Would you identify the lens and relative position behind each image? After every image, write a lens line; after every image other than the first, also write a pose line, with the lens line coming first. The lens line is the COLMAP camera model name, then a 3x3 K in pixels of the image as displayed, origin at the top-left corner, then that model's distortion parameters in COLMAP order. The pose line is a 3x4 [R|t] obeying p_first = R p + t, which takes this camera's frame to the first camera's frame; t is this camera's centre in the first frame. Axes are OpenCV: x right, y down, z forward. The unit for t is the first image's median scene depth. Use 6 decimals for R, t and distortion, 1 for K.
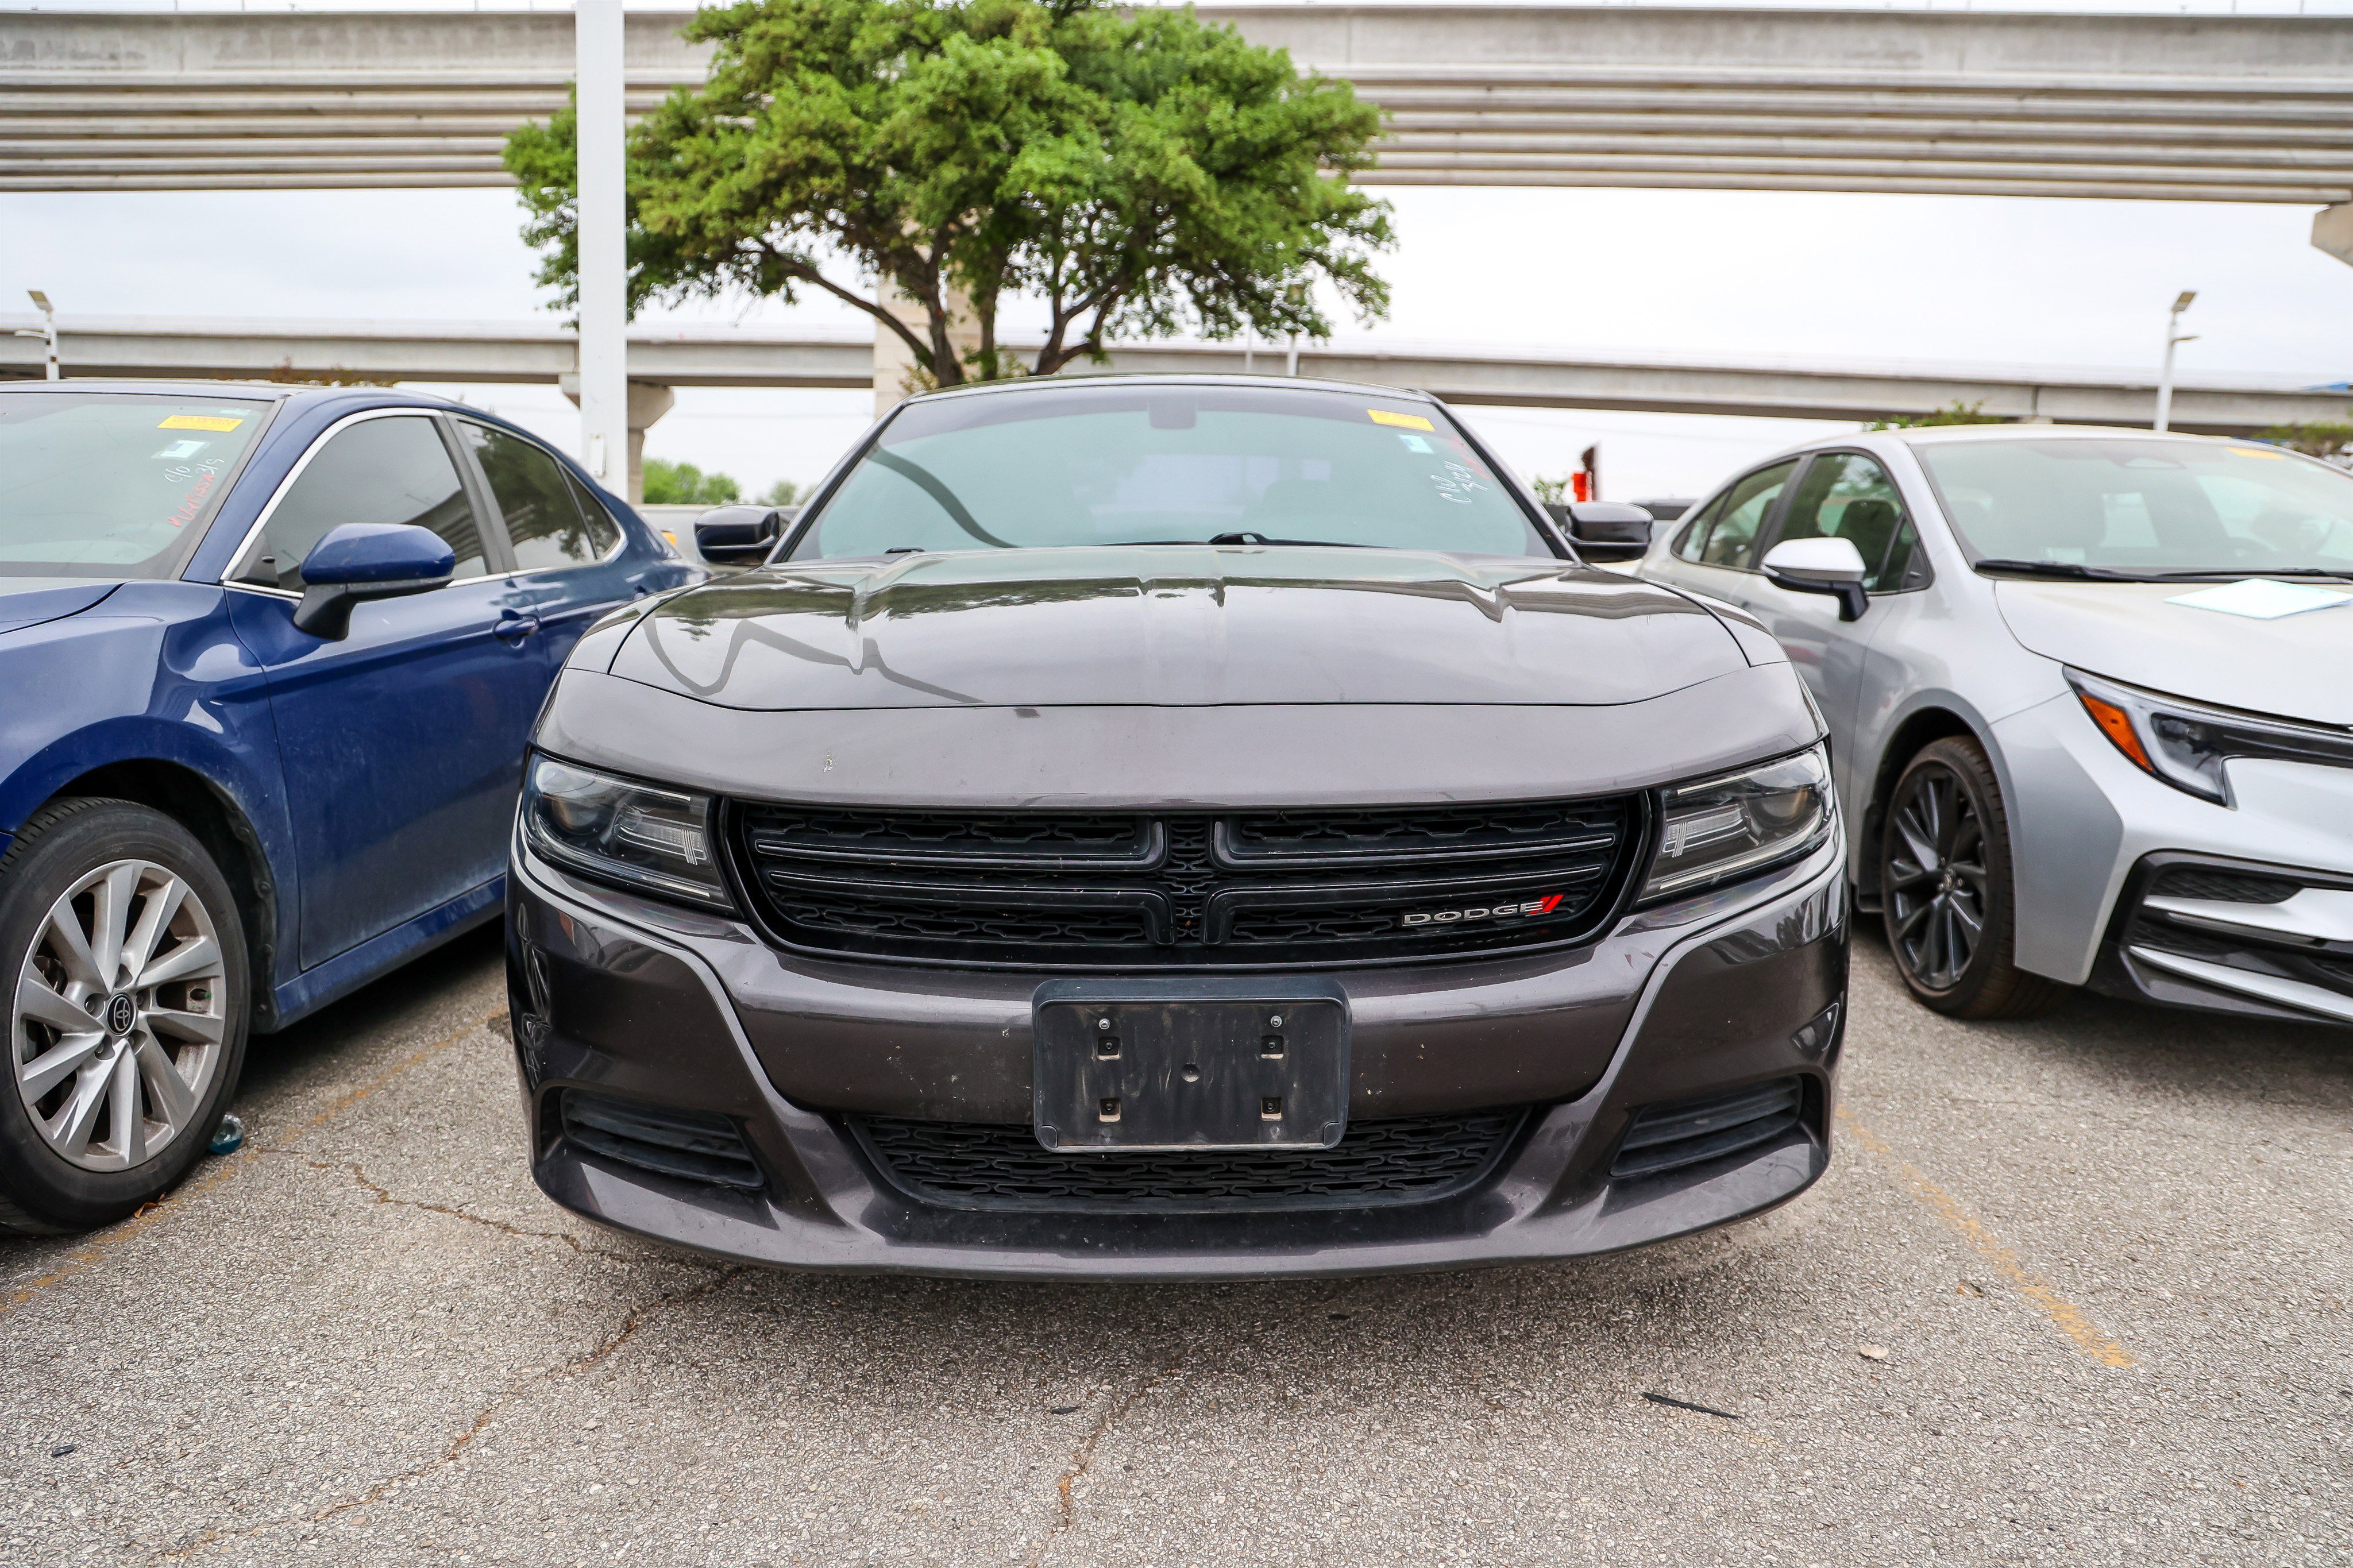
lens RADIAL K [[1600.0, 0, 1184.3], [0, 1600.0, 798.5], [0, 0, 1]] dist [-0.084125, 0.051183]
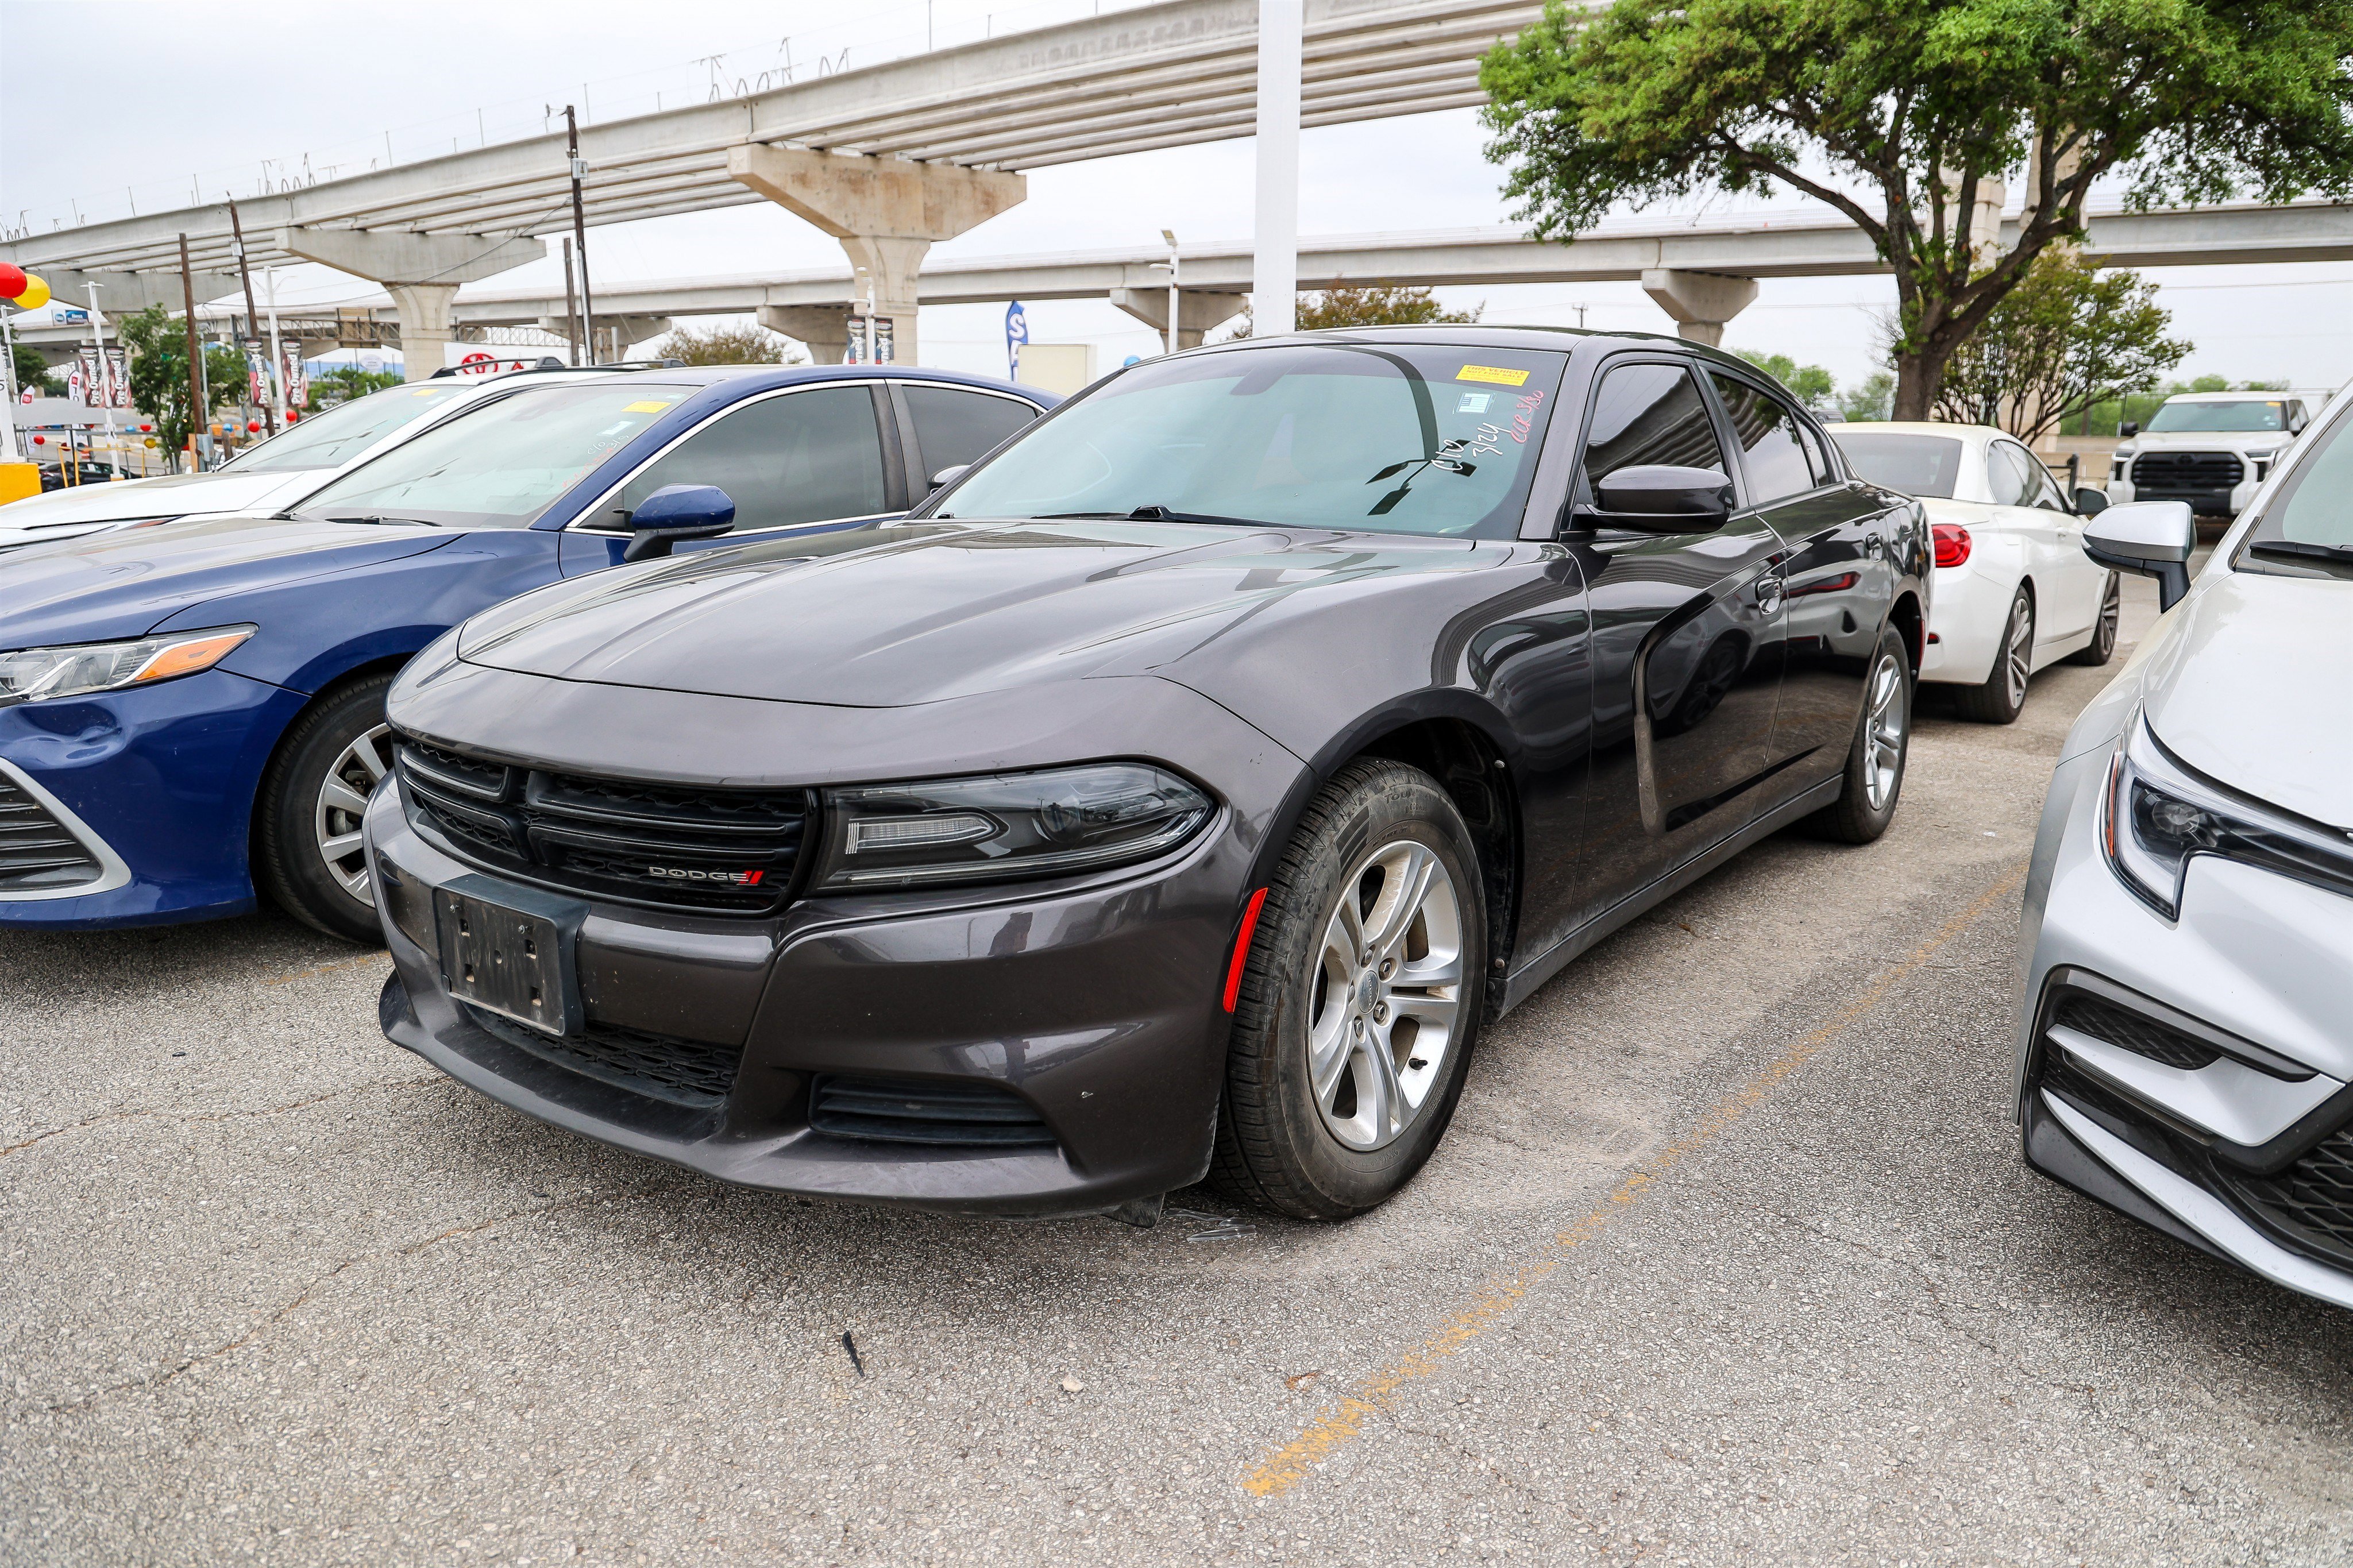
lens RADIAL K [[1600.0, 0, 1190.5], [0, 1600.0, 787.7], [0, 0, 1]] dist [-0.084125, 0.051183]
pose [[0.796898, 0.122386, -0.591587, 0.861464], [-0.087564, 0.992323, 0.087337, -0.093936], [0.597734, -0.017797, 0.801497, 0.205253]]
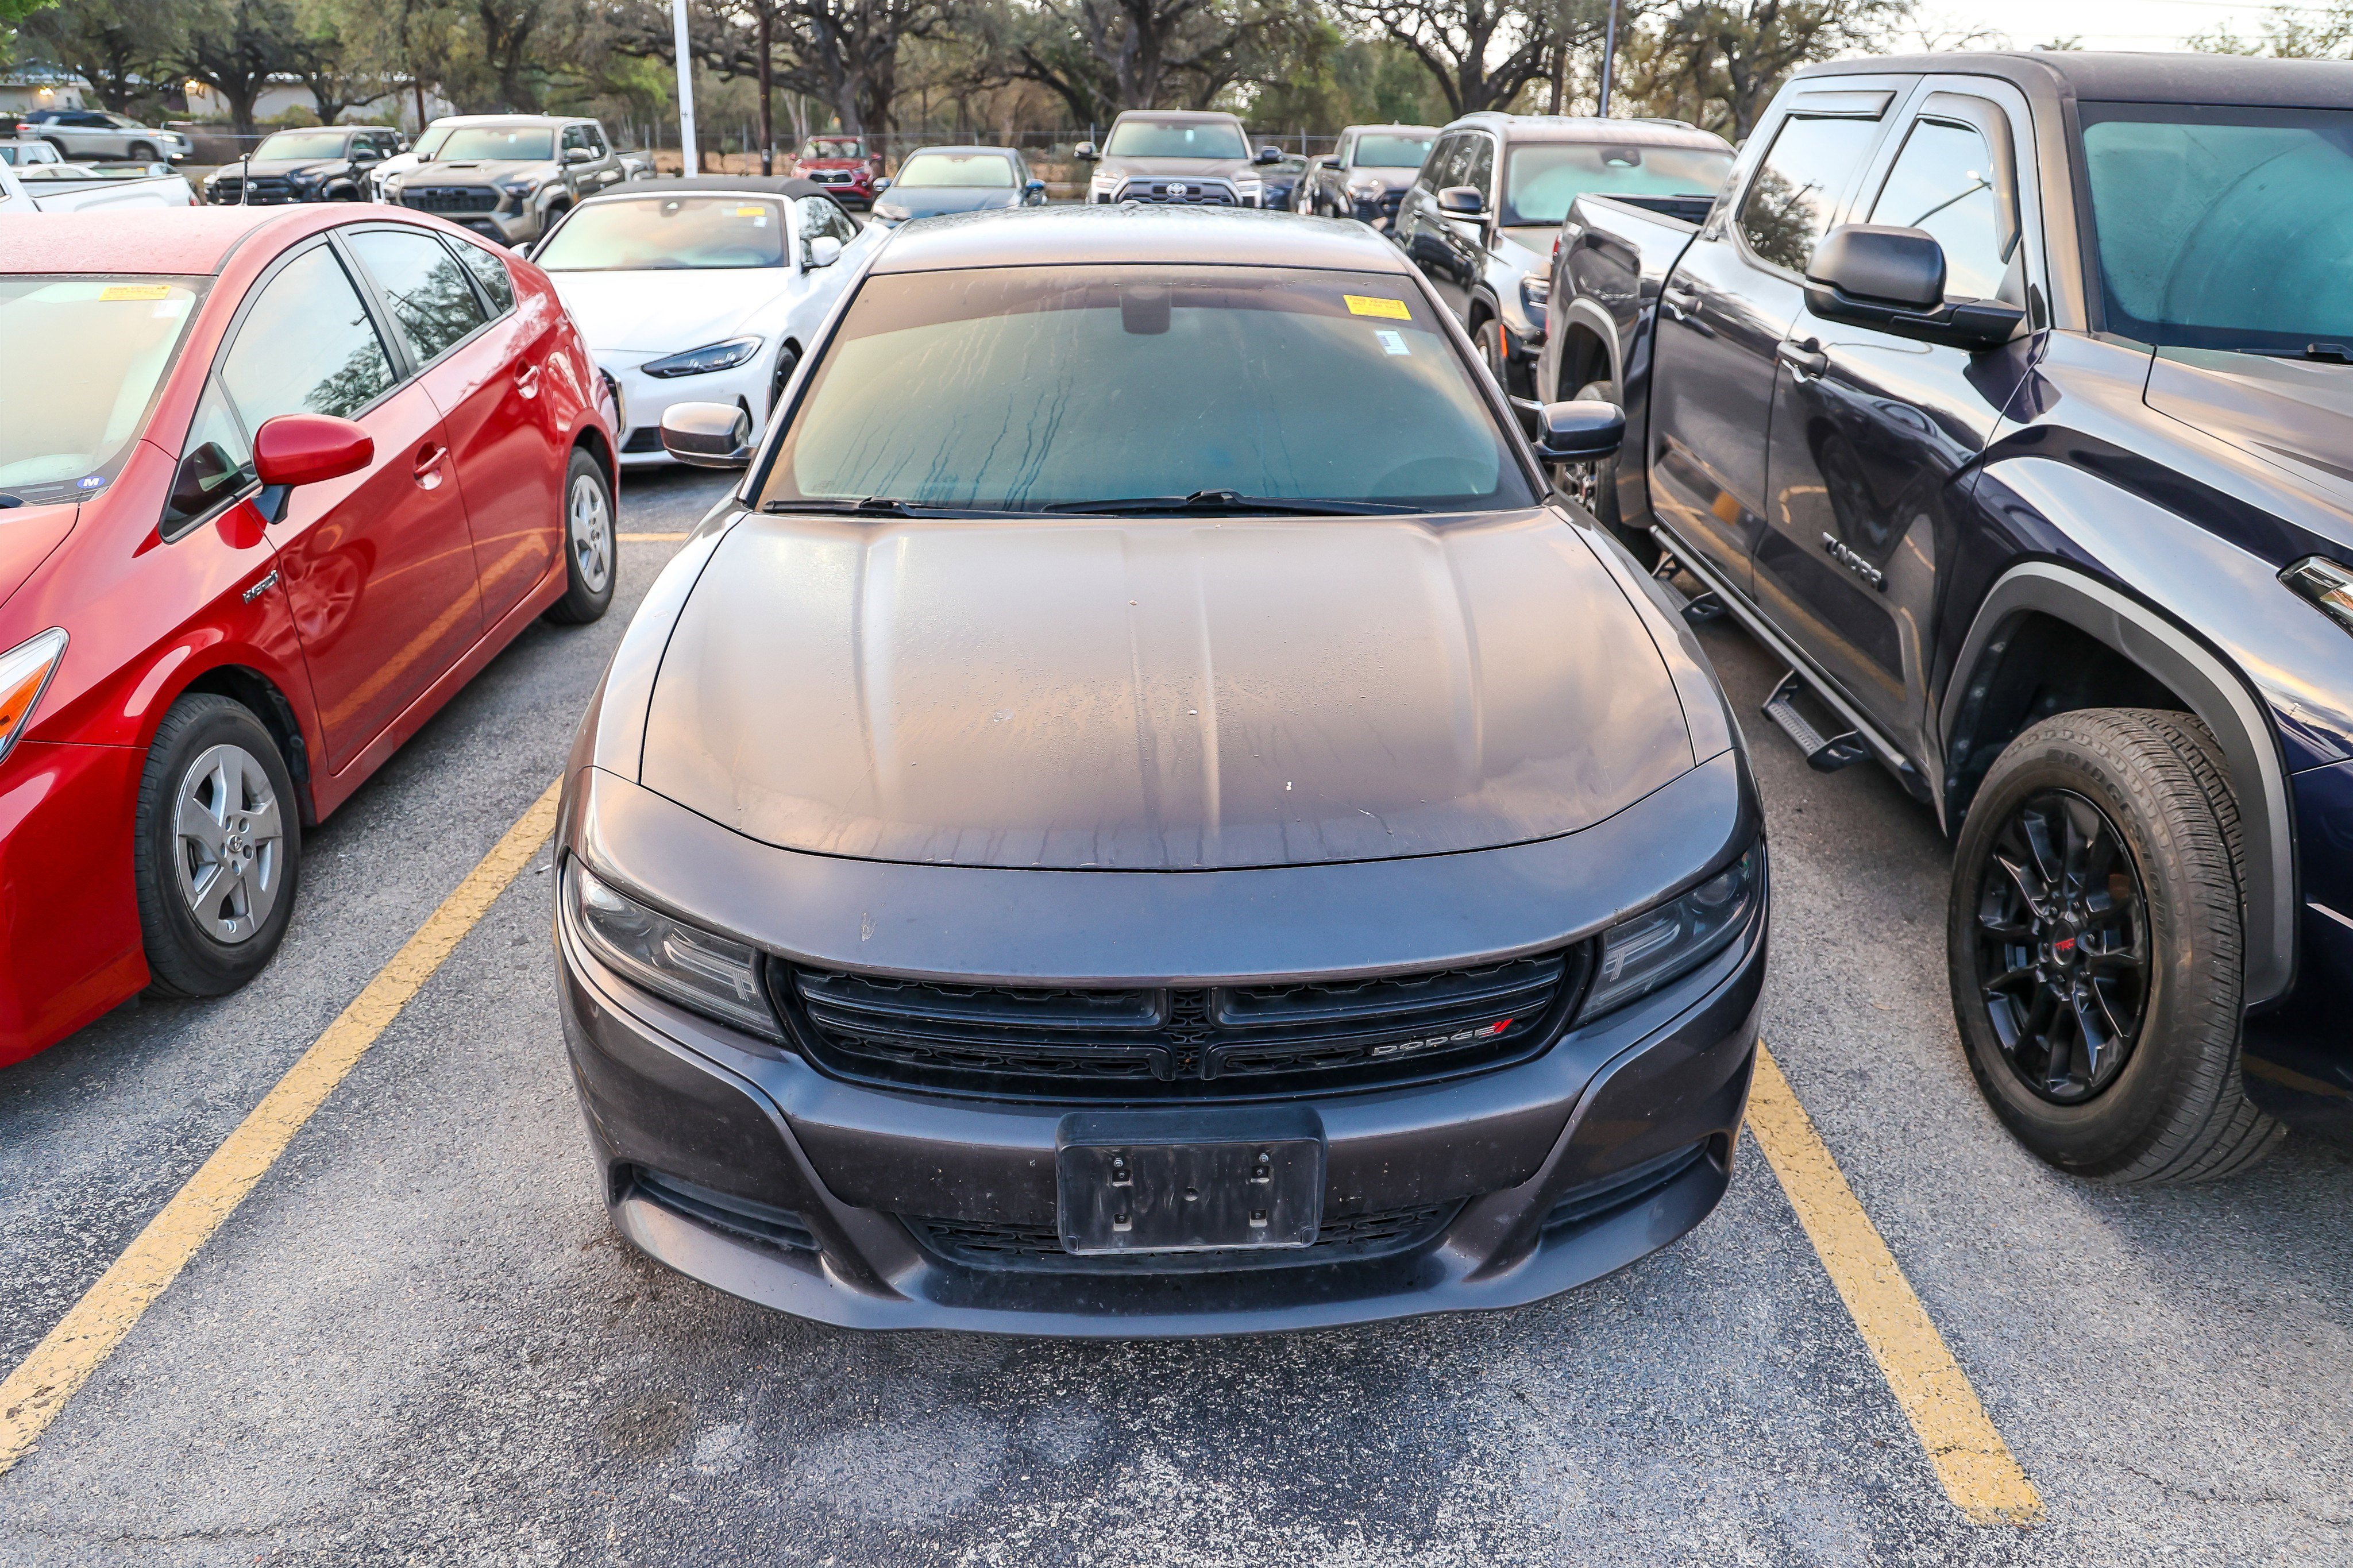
lens RADIAL K [[1657.1, 0, 1186.8], [0, 1657.1, 795.5], [0, 0, 1]] dist [-0.080299, 0.046273]
pose [[0.999399, -0.005824, 0.034181, -0.027163], [-0.002757, 0.969326, 0.245762, -0.290707], [-0.034564, -0.245708, 0.968727, -0.077215]]
